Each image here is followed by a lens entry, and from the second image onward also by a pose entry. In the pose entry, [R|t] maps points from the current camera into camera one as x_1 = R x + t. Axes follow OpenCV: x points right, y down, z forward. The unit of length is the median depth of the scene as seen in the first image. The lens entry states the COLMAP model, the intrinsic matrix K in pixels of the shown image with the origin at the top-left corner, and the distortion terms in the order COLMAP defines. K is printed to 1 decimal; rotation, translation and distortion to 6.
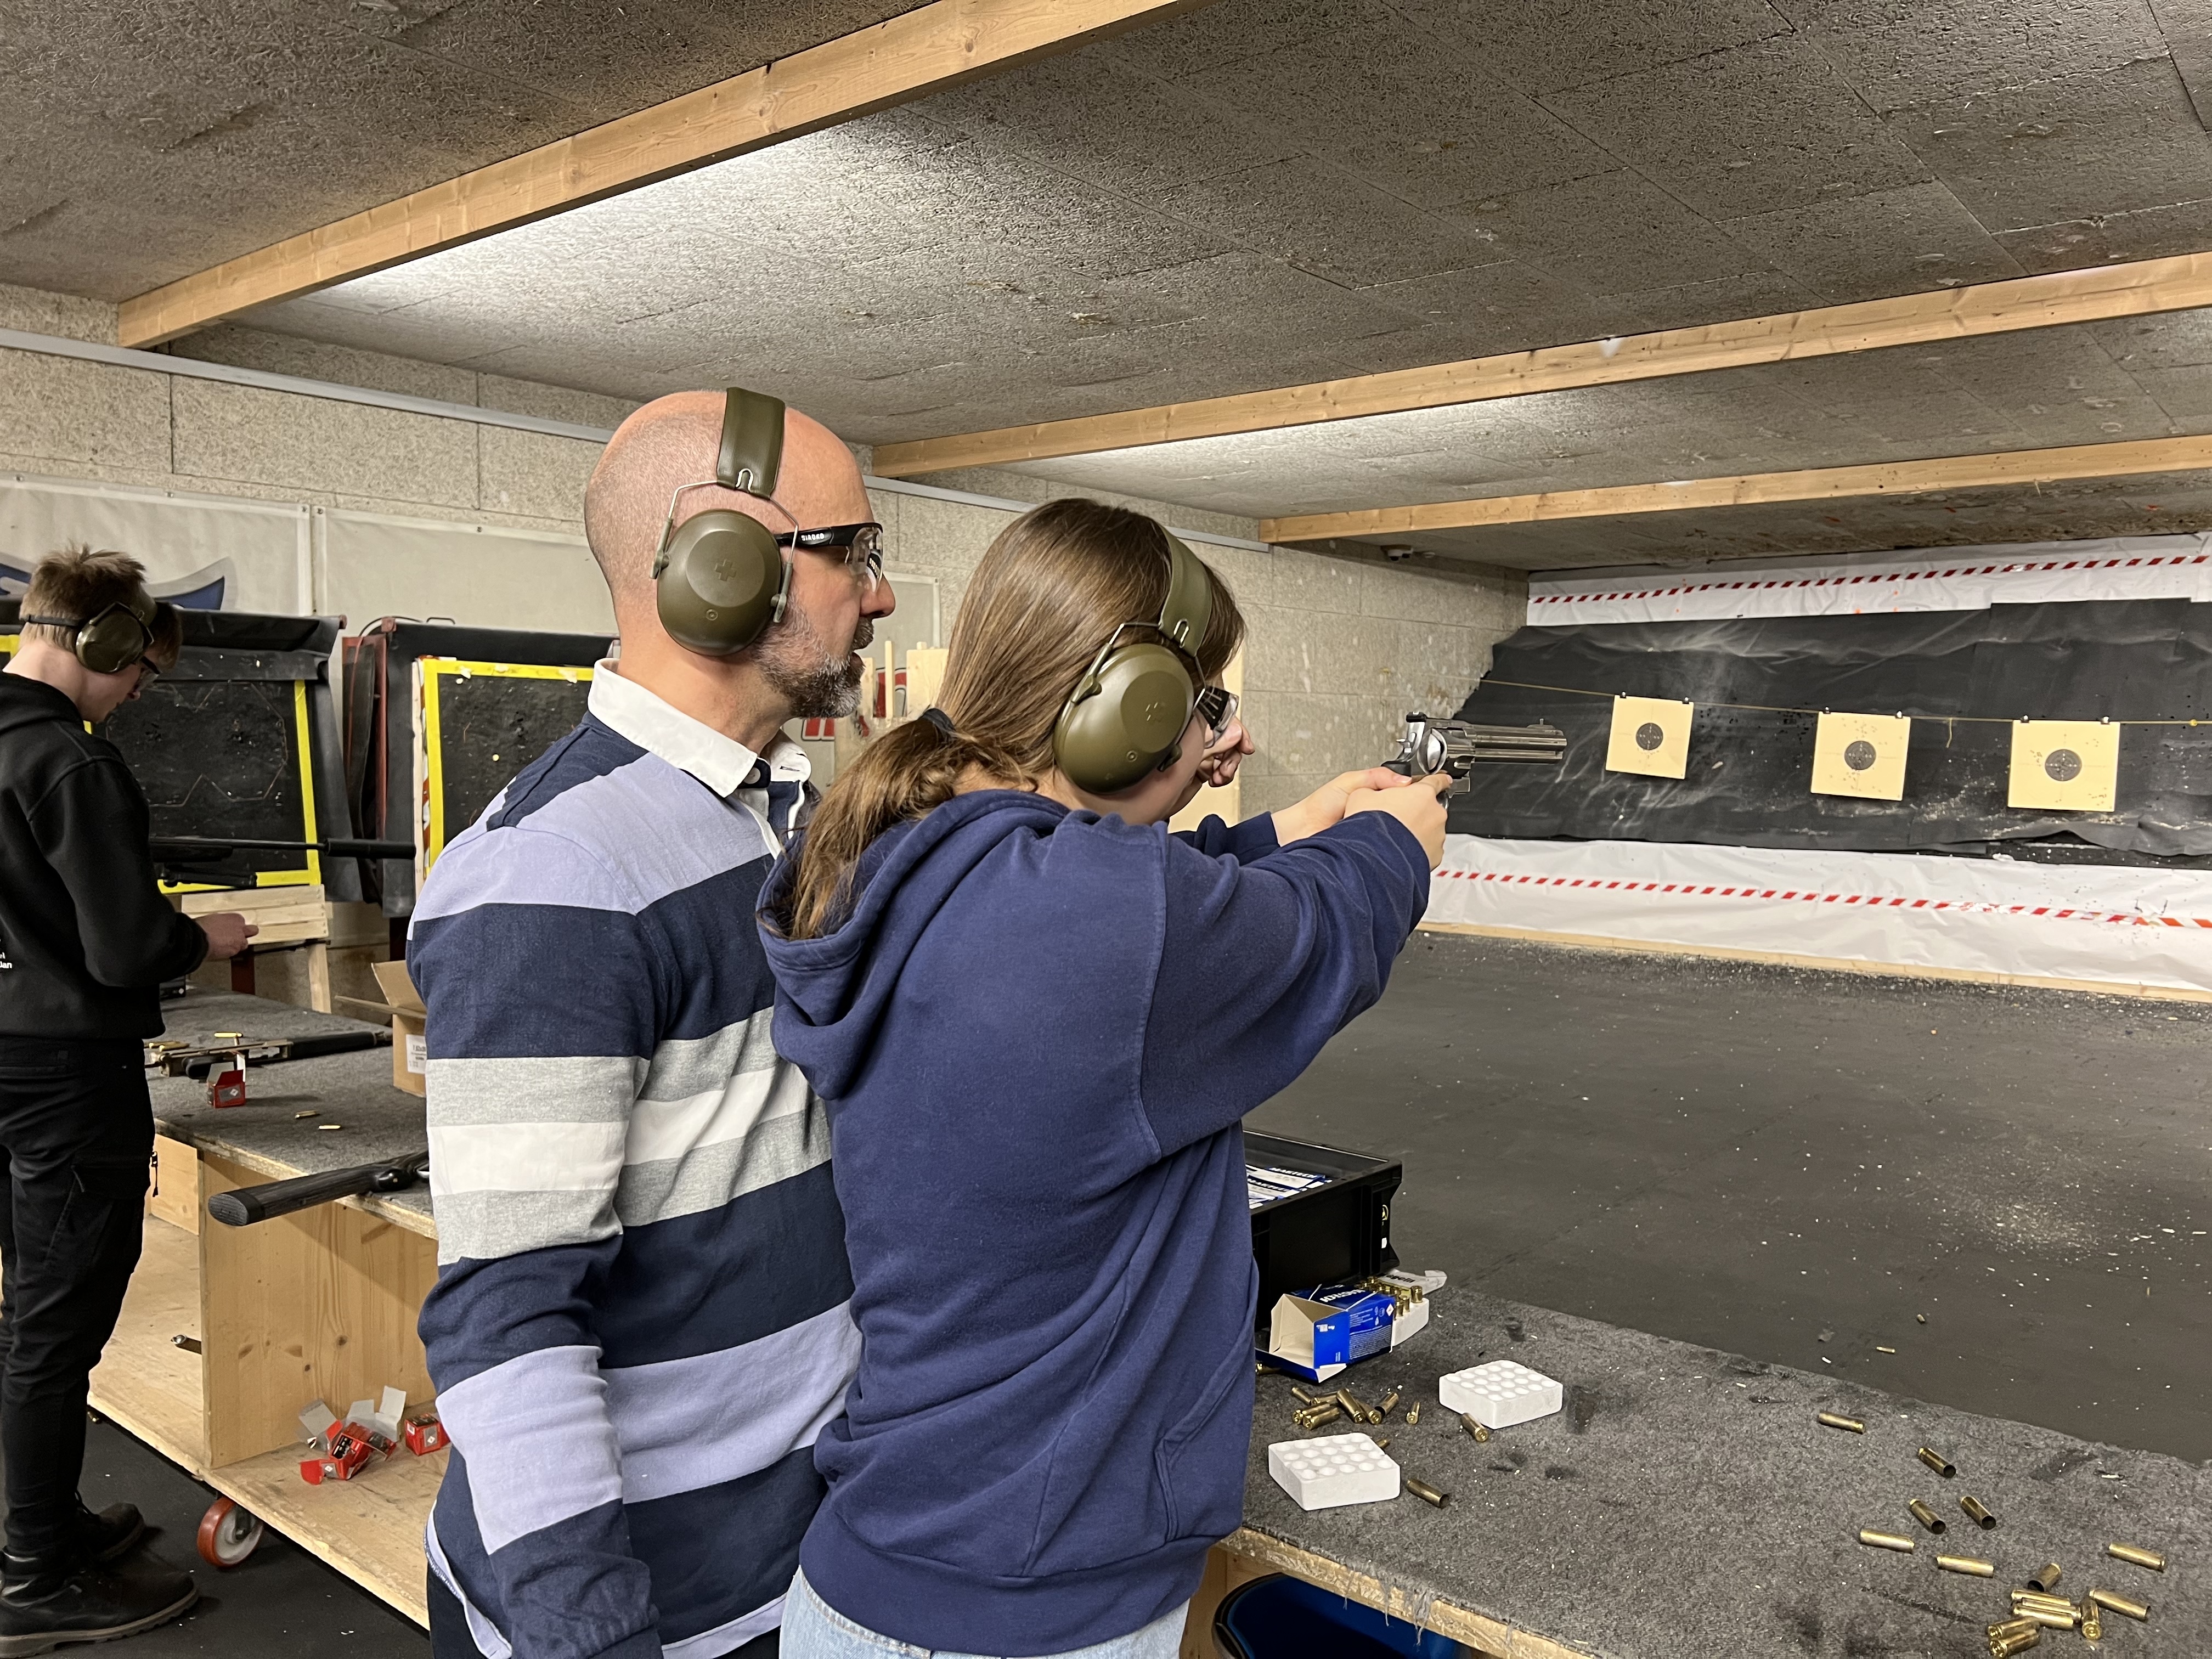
lens RADIAL K [[1683.1, 0, 1115.1], [0, 1683.1, 849.9], [0, 0, 1]] dist [0.053444, -0.067871]
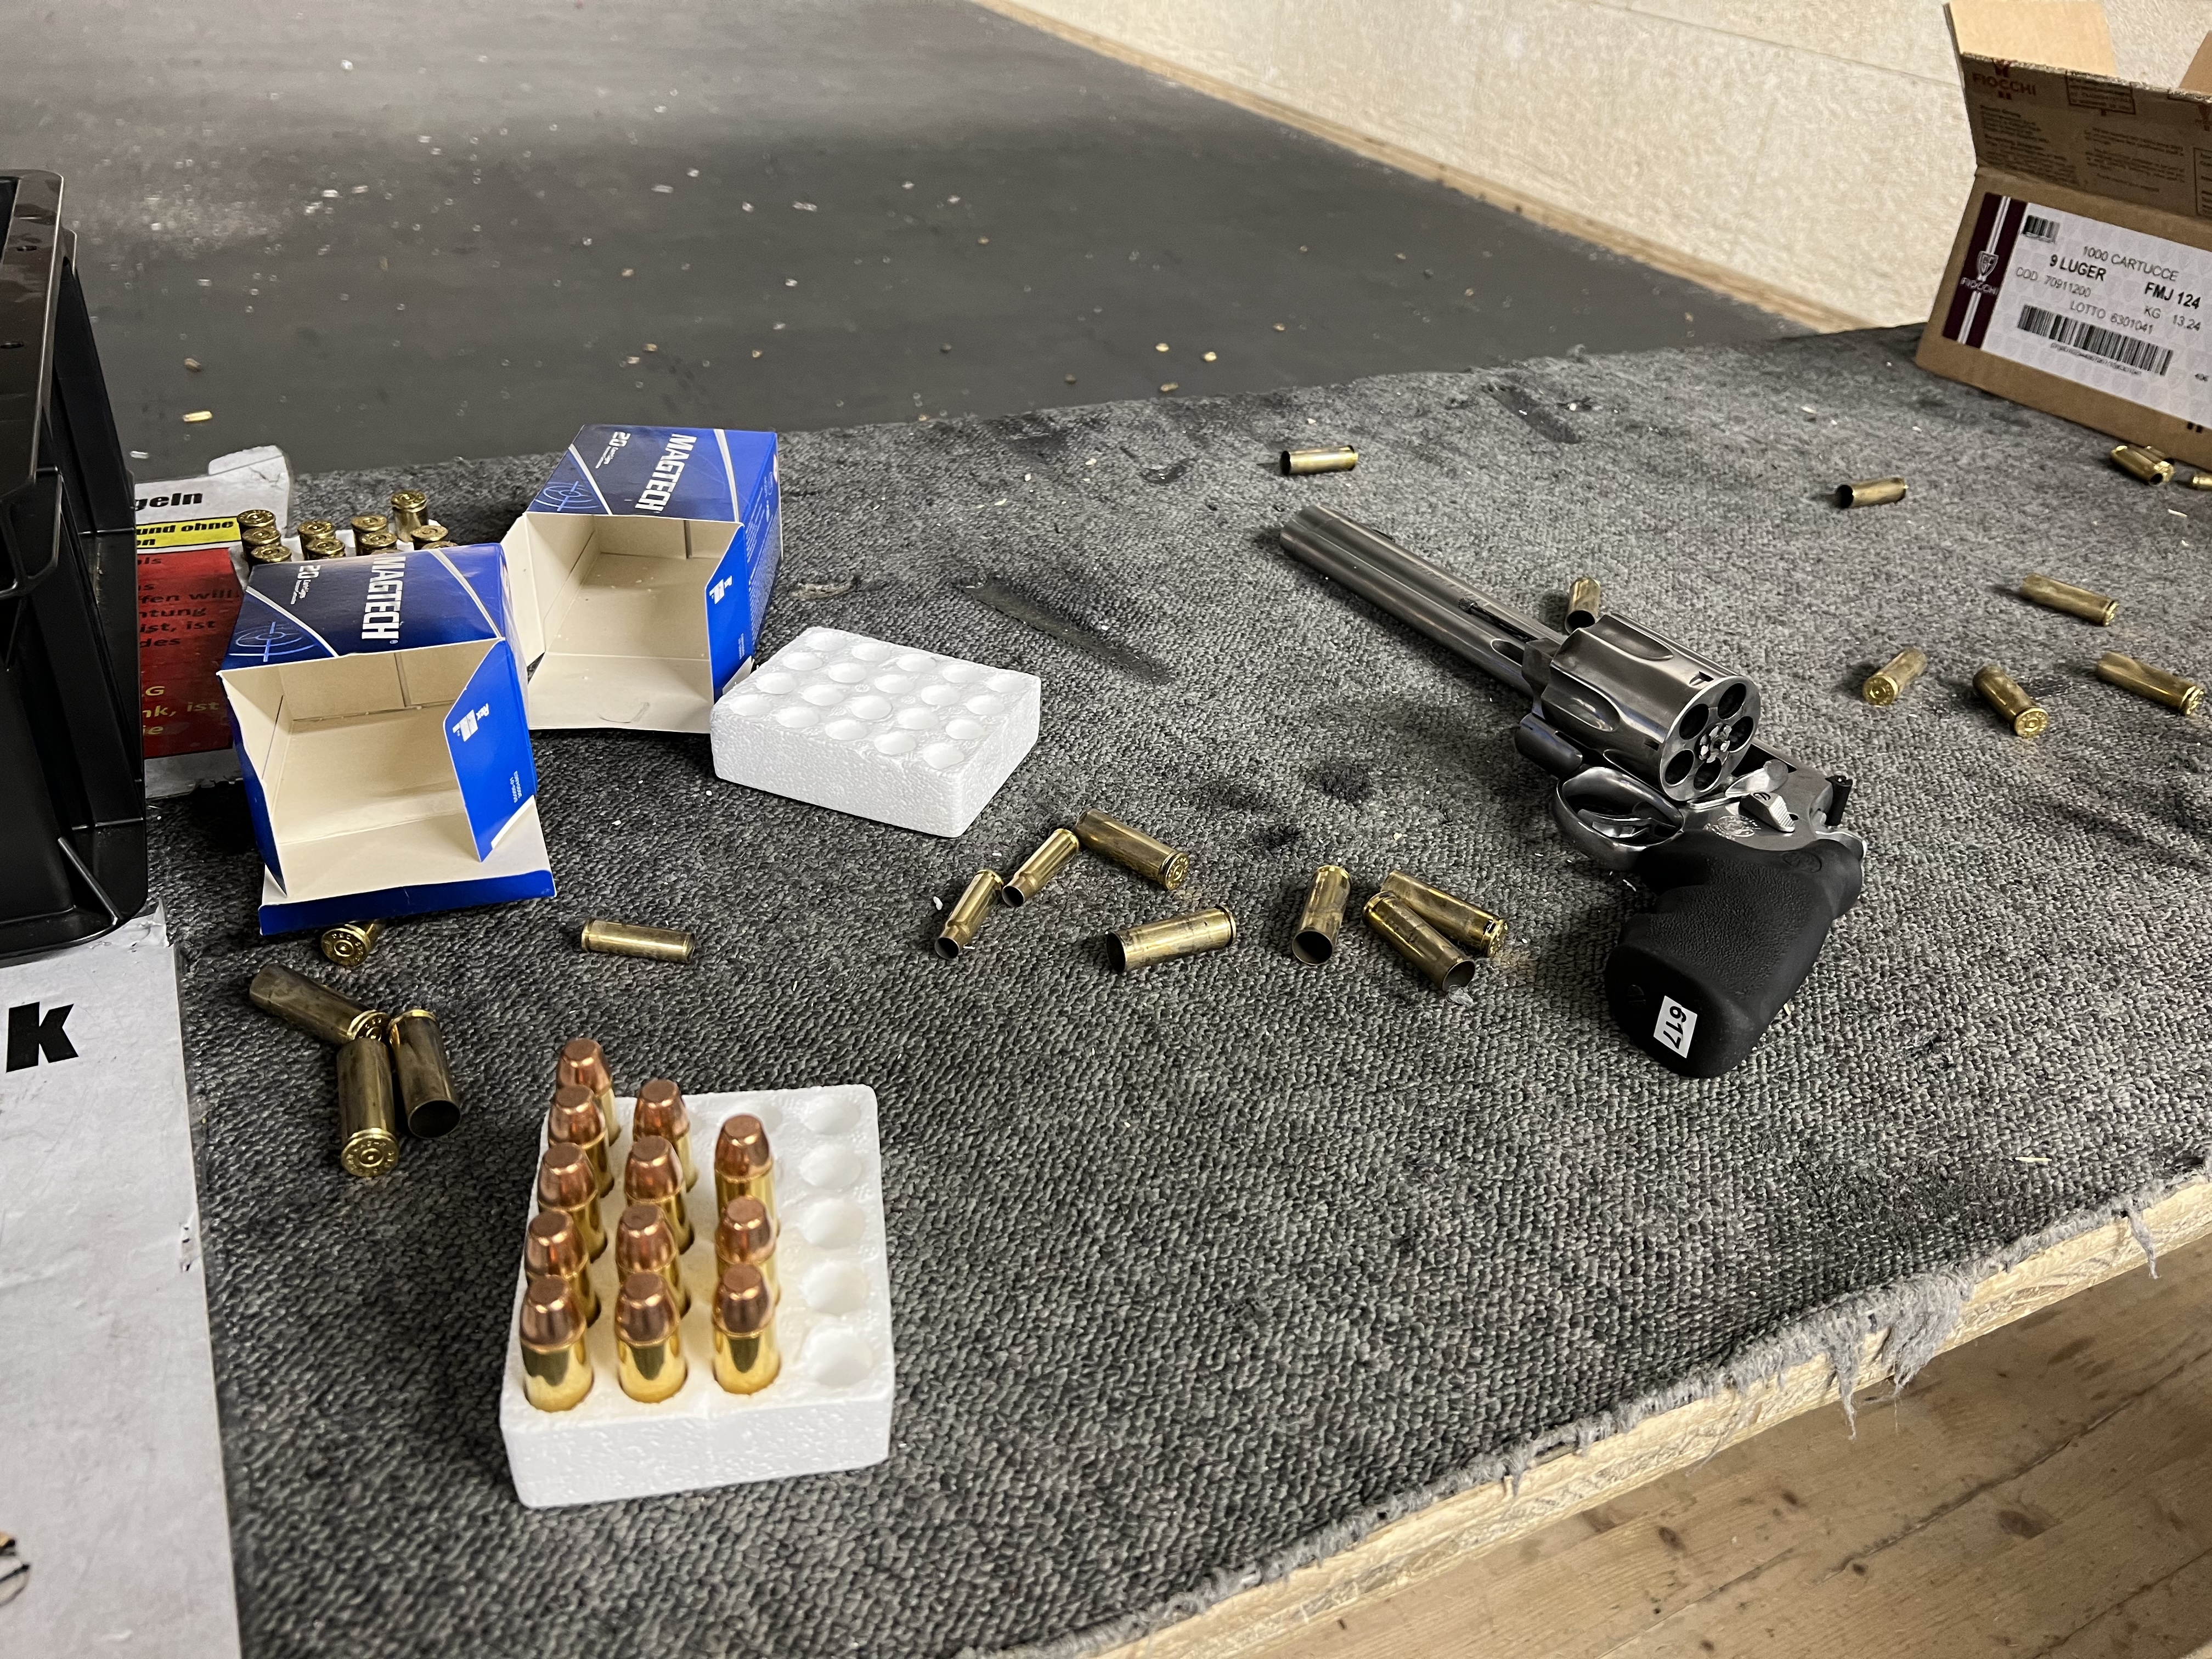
lens RADIAL K [[1683.1, 0, 1100.3], [0, 1683.1, 823.8], [0, 0, 1]] dist [0.053444, -0.067871]
pose [[0.415112, -0.467438, 0.780502, -0.013531], [-0.008123, 0.855973, 0.516957, 0.026961], [-0.909734, -0.220935, 0.351528, 0.146672]]
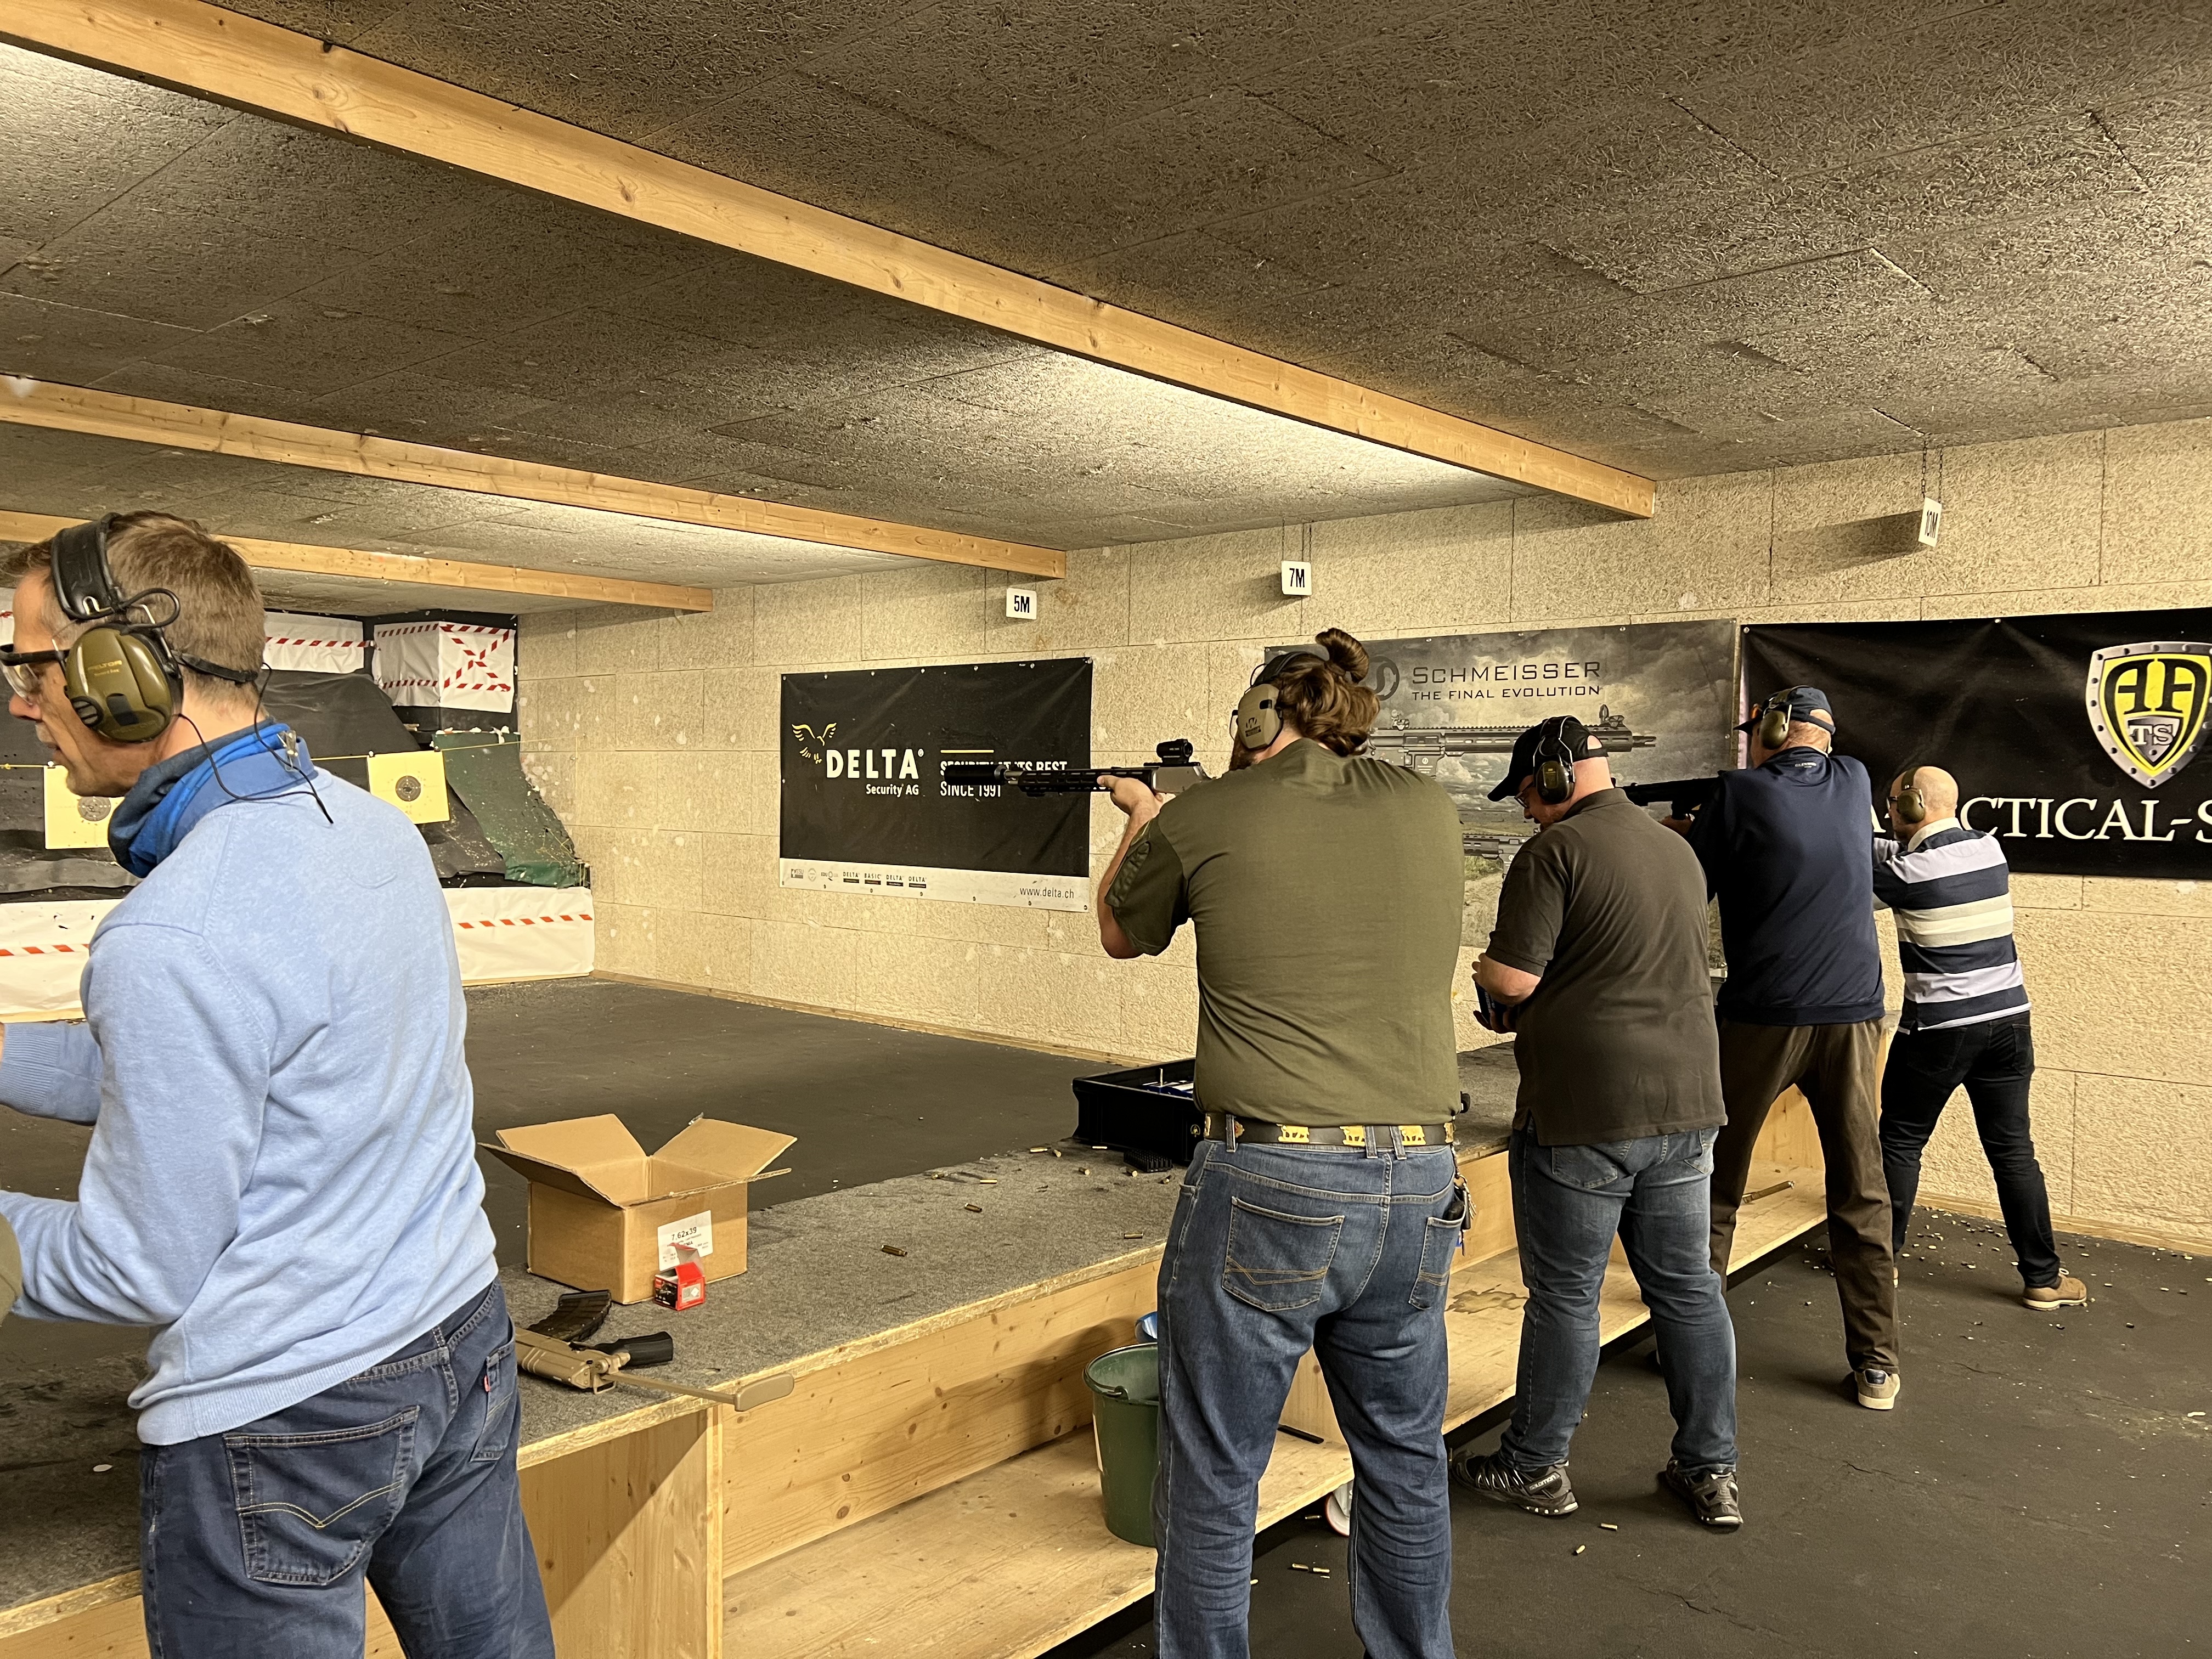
lens RADIAL K [[1683.1, 0, 1107.7], [0, 1683.1, 856.4], [0, 0, 1]] dist [0.053444, -0.067871]
pose [[0.062084, -0.051966, 0.996717, -0.389058], [0.053449, 0.997384, 0.048672, -0.031724], [-0.996639, 0.050252, 0.064699, 0.217061]]
